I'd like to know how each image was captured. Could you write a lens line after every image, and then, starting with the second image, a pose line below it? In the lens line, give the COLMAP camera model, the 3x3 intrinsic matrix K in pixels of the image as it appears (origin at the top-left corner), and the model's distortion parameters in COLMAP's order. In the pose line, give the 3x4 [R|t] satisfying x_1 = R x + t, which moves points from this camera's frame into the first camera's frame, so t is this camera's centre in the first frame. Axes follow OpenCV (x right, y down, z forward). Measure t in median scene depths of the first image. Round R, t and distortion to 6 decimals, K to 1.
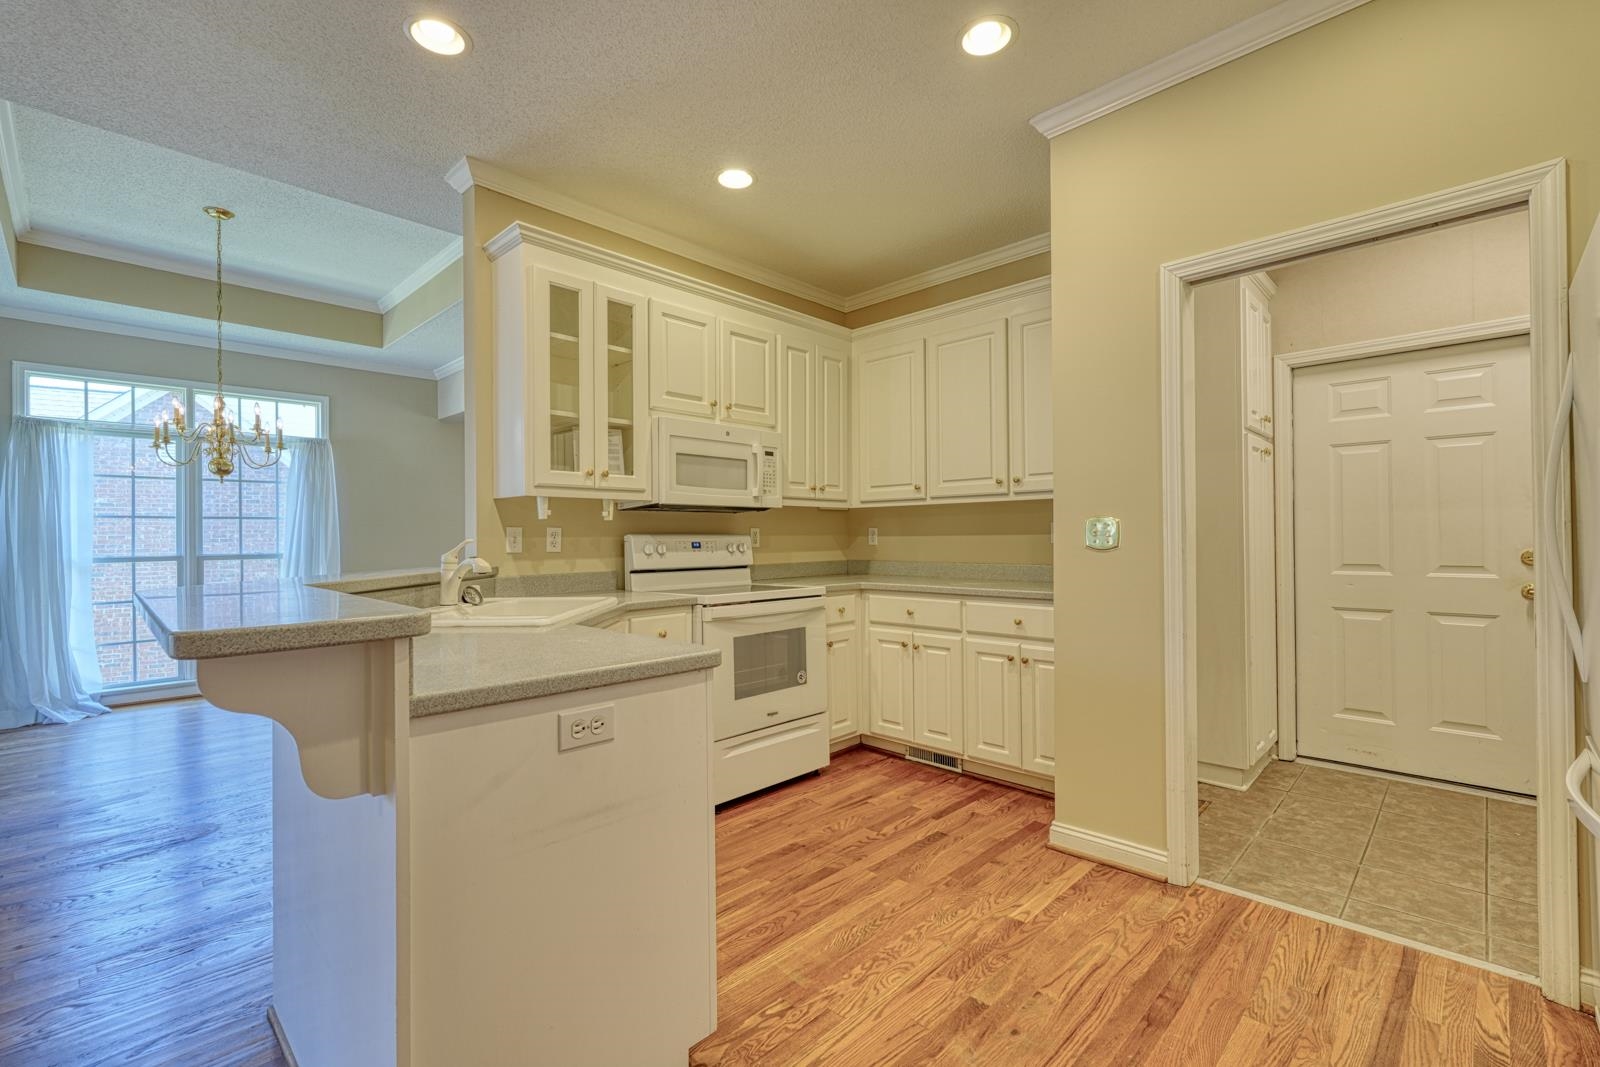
lens RADIAL K [[702.9, 0, 799.9], [0, 702.9, 531.8], [0, 0, 1]] dist [0.002885, -0.000090]
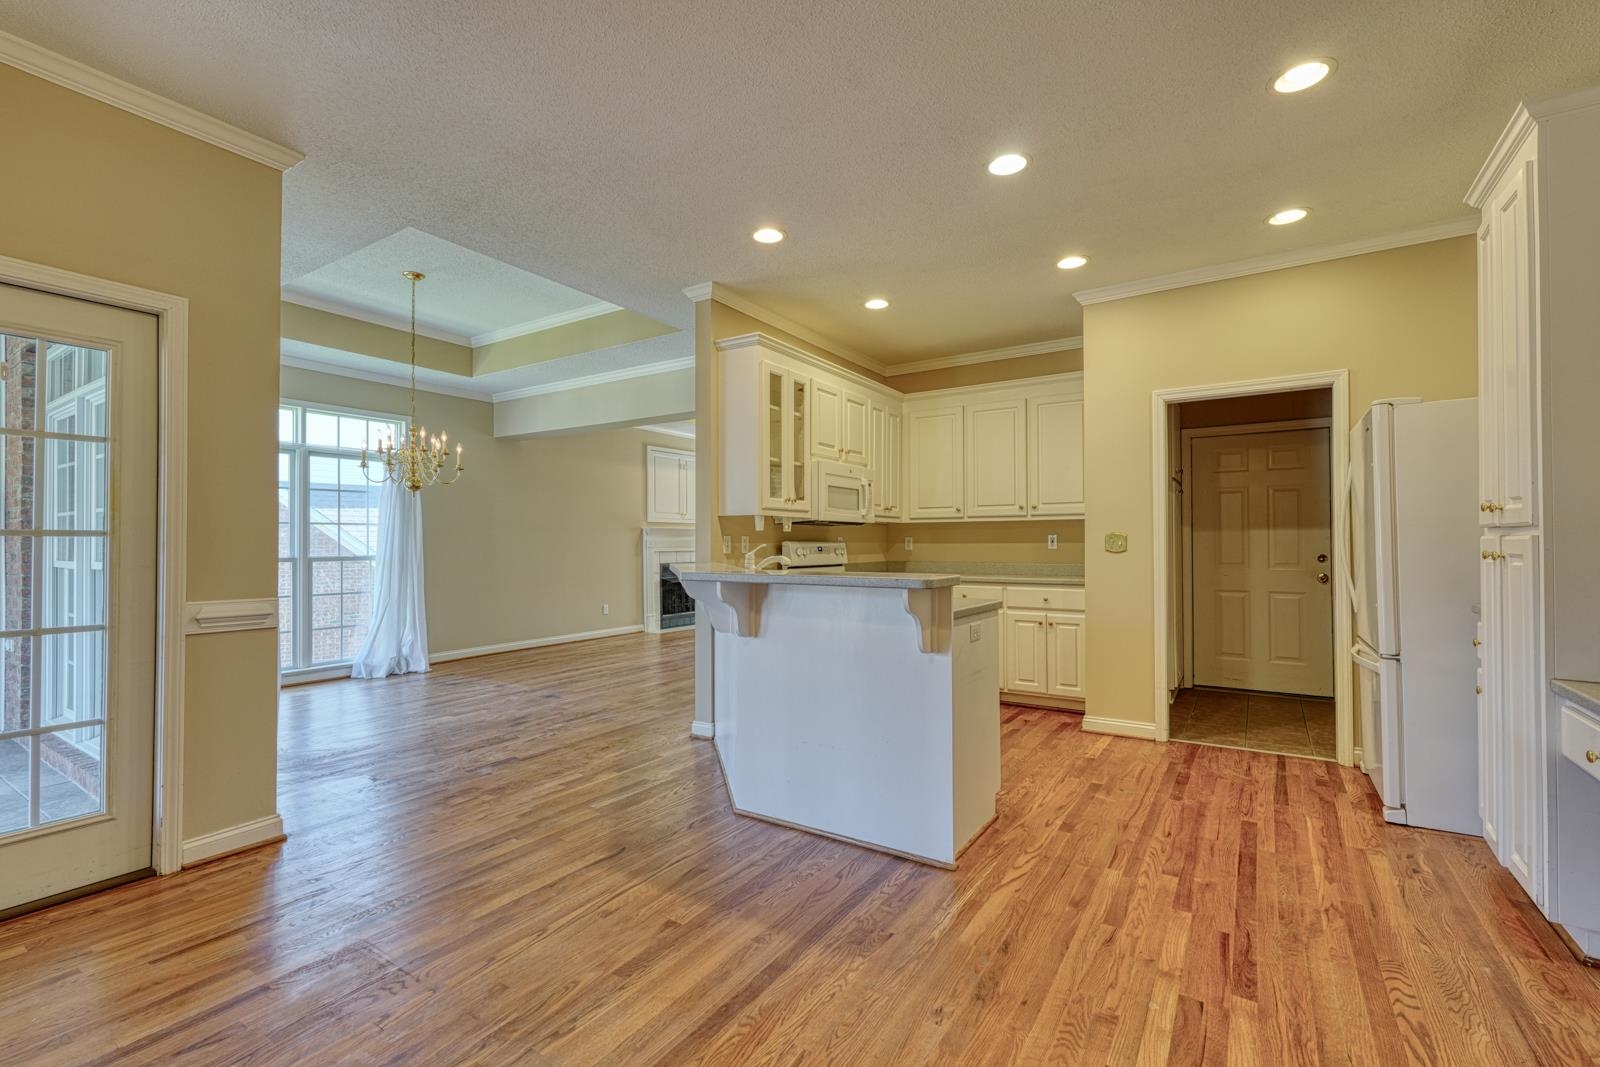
lens RADIAL K [[702.9, 0, 801.5], [0, 702.9, 534.0], [0, 0, 1]] dist [0.002885, -0.000090]
pose [[0.981189, 0.008037, 0.192884, -0.466554], [-0.006774, 0.999951, -0.007208, -0.000962], [-0.192933, 0.005766, 0.981195, -0.378837]]
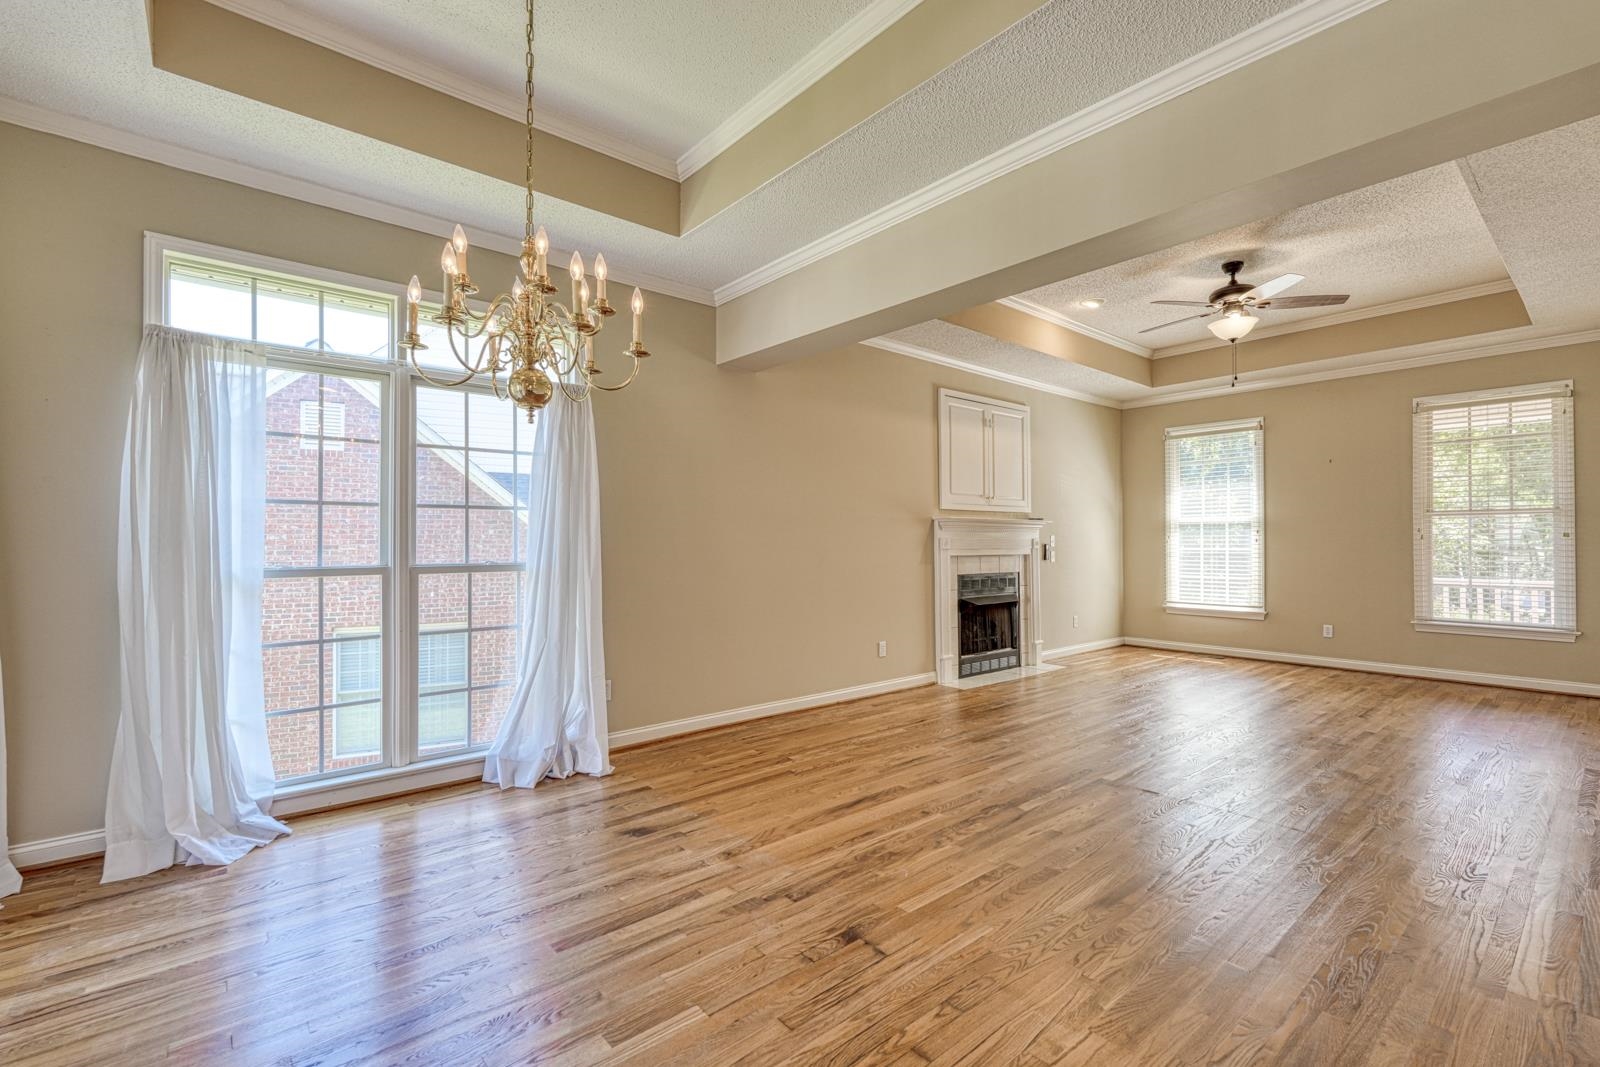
lens RADIAL K [[702.9, 0, 796.6], [0, 702.9, 535.2], [0, 0, 1]] dist [0.002885, -0.000090]
pose [[0.994794, 0.006972, -0.101666, -0.695787], [-0.007323, 0.999968, -0.003079, 0.008351], [0.101642, 0.003808, 0.994814, 0.638199]]
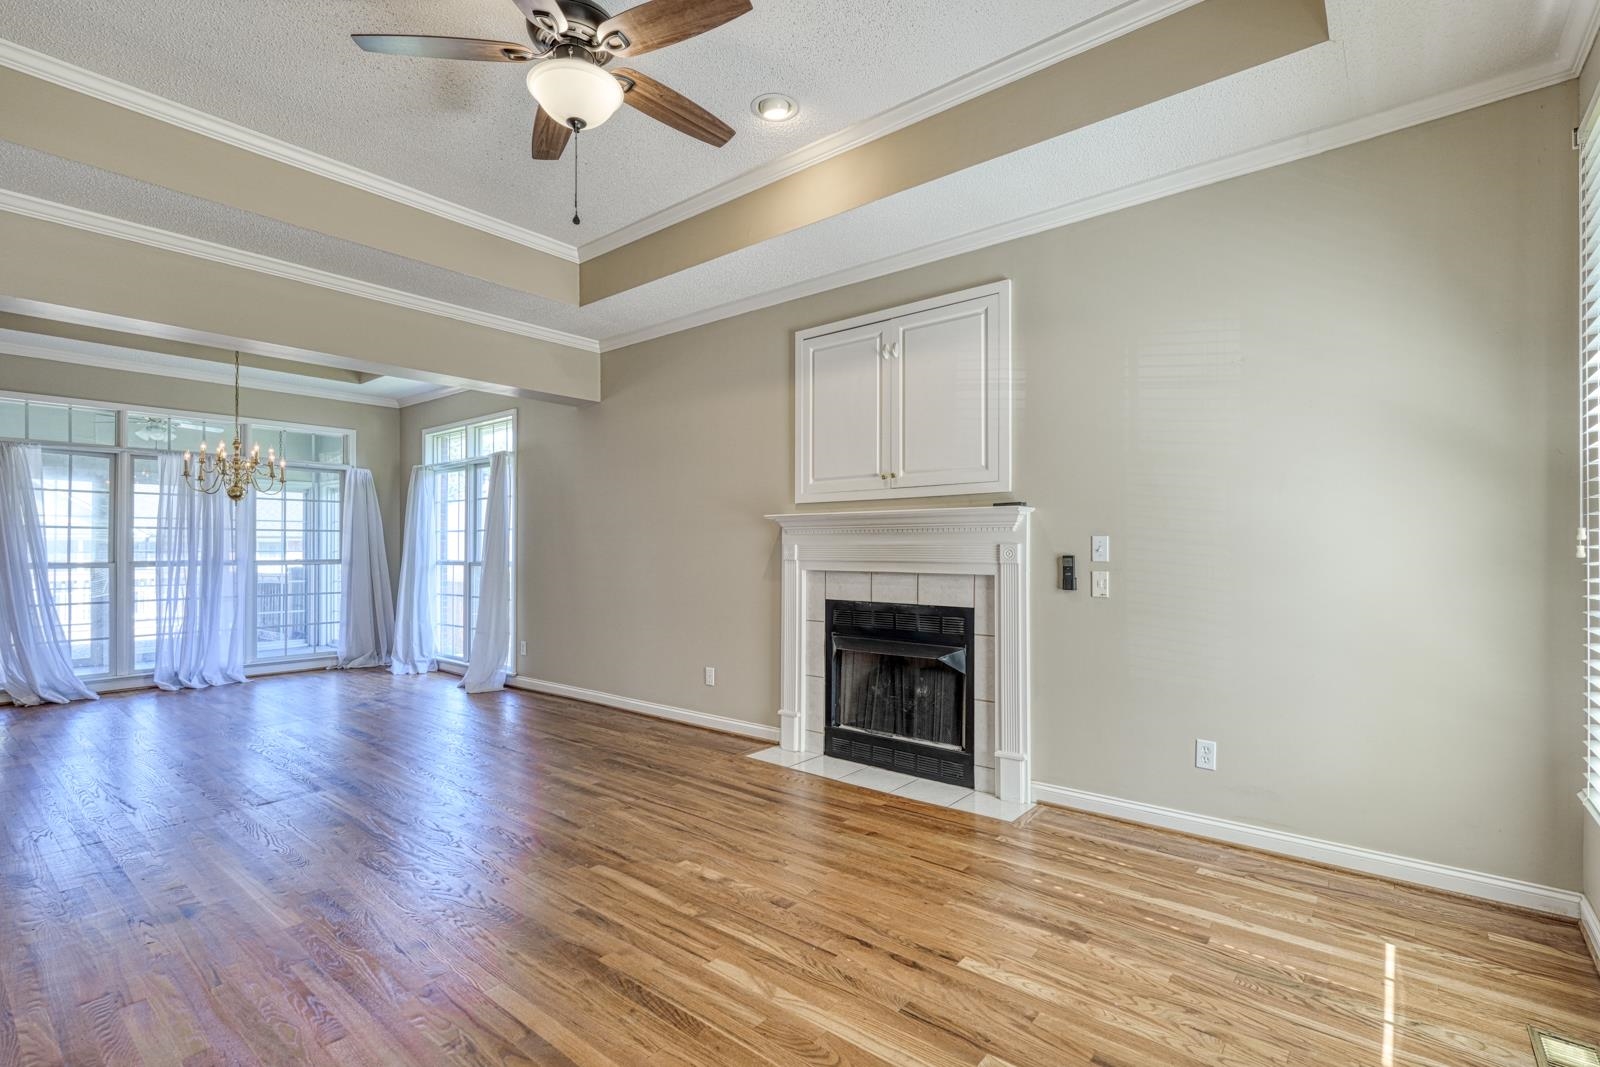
lens RADIAL K [[730.9, 0, 799.9], [0, 730.9, 540.2], [0, 0, 1]] dist [0.002530, 0.000206]
pose [[0.089255, -0.002292, -0.996006, 0.709375], [0.006956, 0.999974, -0.001678, 0.002330], [0.995984, -0.006778, 0.089269, 2.242258]]
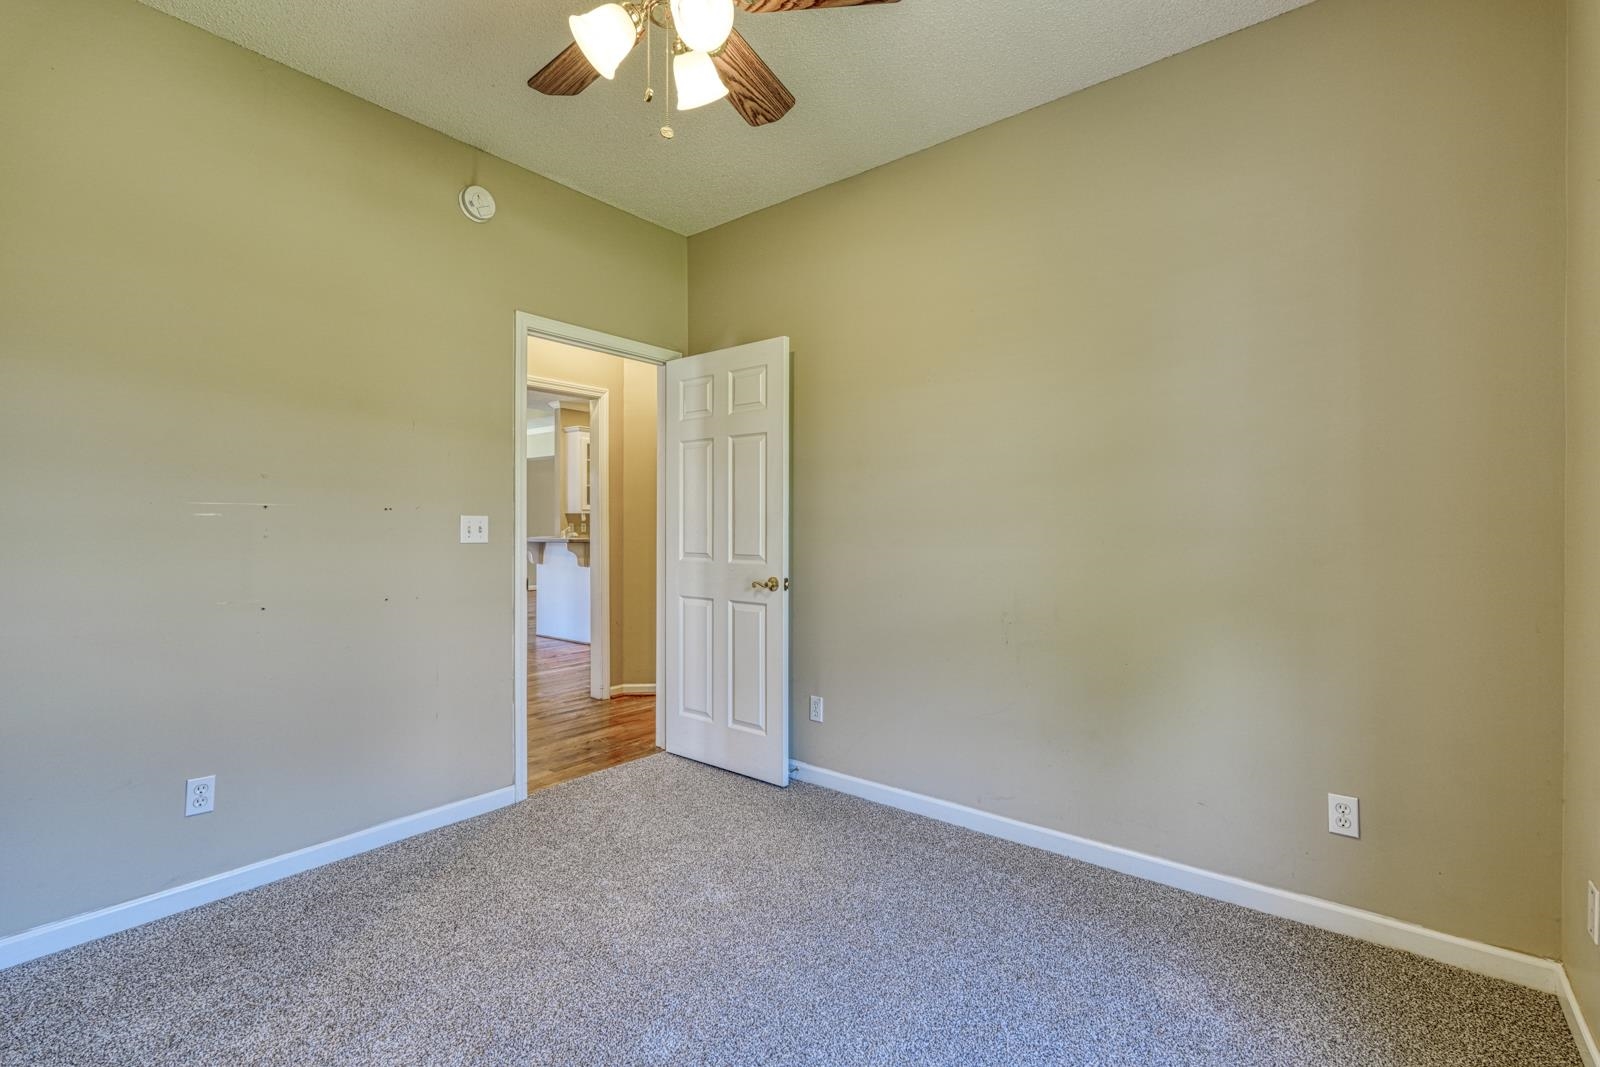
lens RADIAL K [[702.9, 0, 788.6], [0, 702.9, 528.4], [0, 0, 1]] dist [0.002885, -0.000090]
pose [[0.996471, 0.012491, 0.083001, 0.218810], [-0.013461, 0.999847, 0.011139, -0.024611], [-0.082850, -0.012217, 0.996487, -1.729992]]
